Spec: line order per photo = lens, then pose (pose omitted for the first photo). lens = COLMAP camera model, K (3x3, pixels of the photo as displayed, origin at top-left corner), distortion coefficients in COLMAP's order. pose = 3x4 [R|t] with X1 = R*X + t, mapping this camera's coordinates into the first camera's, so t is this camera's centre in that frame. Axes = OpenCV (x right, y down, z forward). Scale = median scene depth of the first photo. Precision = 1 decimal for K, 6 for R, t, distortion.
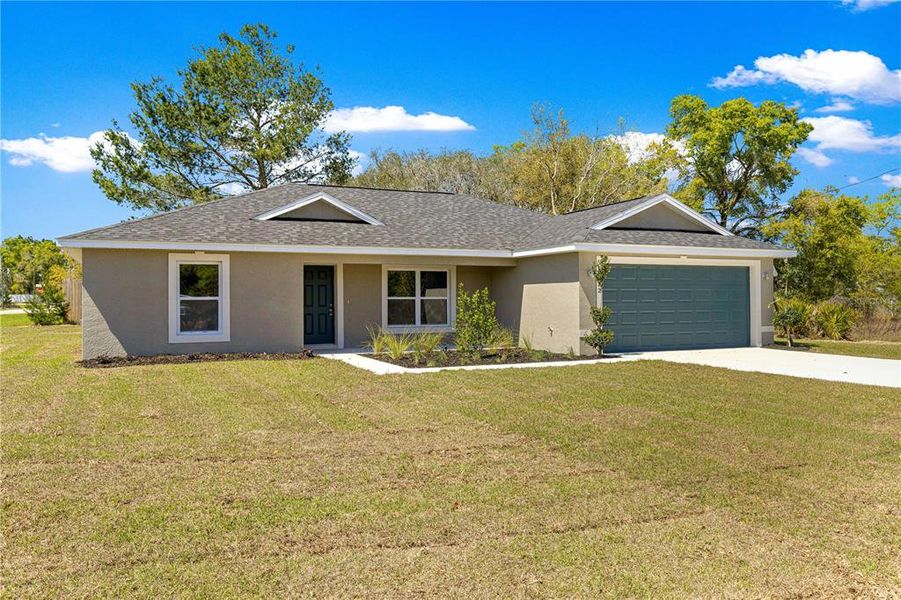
lens RADIAL K [[672.1, 0, 450.5], [0, 672.1, 301.1], [0, 0, 1]] dist [0.004567, 0.003632]
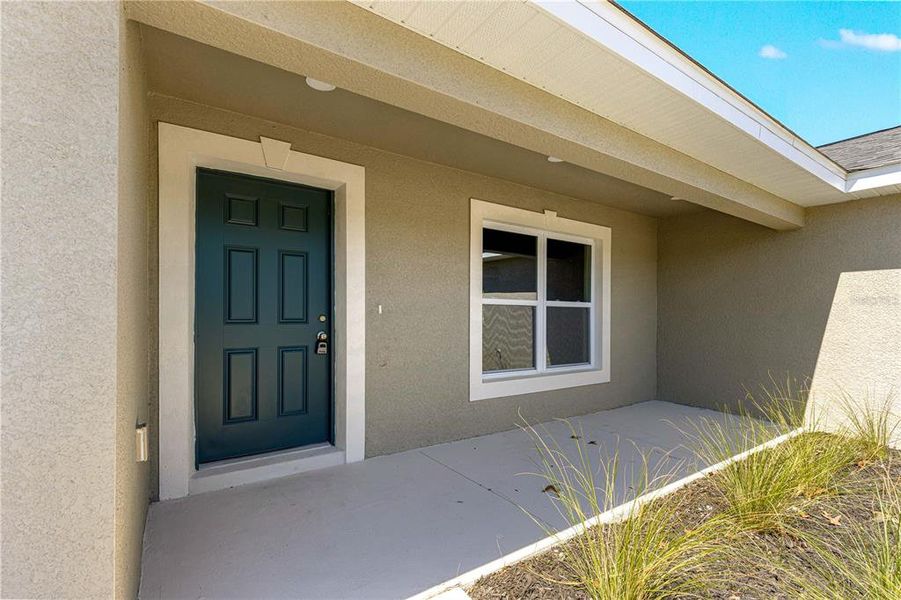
lens RADIAL K [[403.3, 0, 451.9], [0, 403.3, 319.9], [0, 0, 1]] dist [0.004215, -0.000183]
pose [[0.984498, 0.012253, 0.174967, -0.153404], [-0.013915, 0.999869, 0.008274, 0.004358], [-0.174843, -0.010581, 0.984539, 0.815238]]
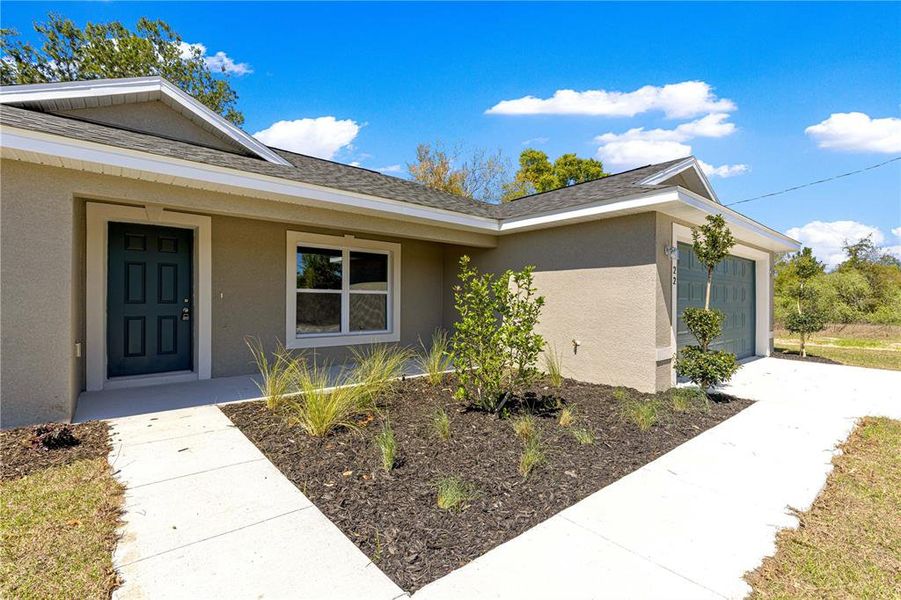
lens RADIAL K [[403.3, 0, 450.6], [0, 403.3, 302.7], [0, 0, 1]] dist [0.004215, -0.000183]
pose [[0.961468, 0.011092, 0.274692, -0.061367], [-0.011780, 0.999930, 0.000855, 0.005121], [-0.274664, -0.004058, 0.961532, 0.628303]]
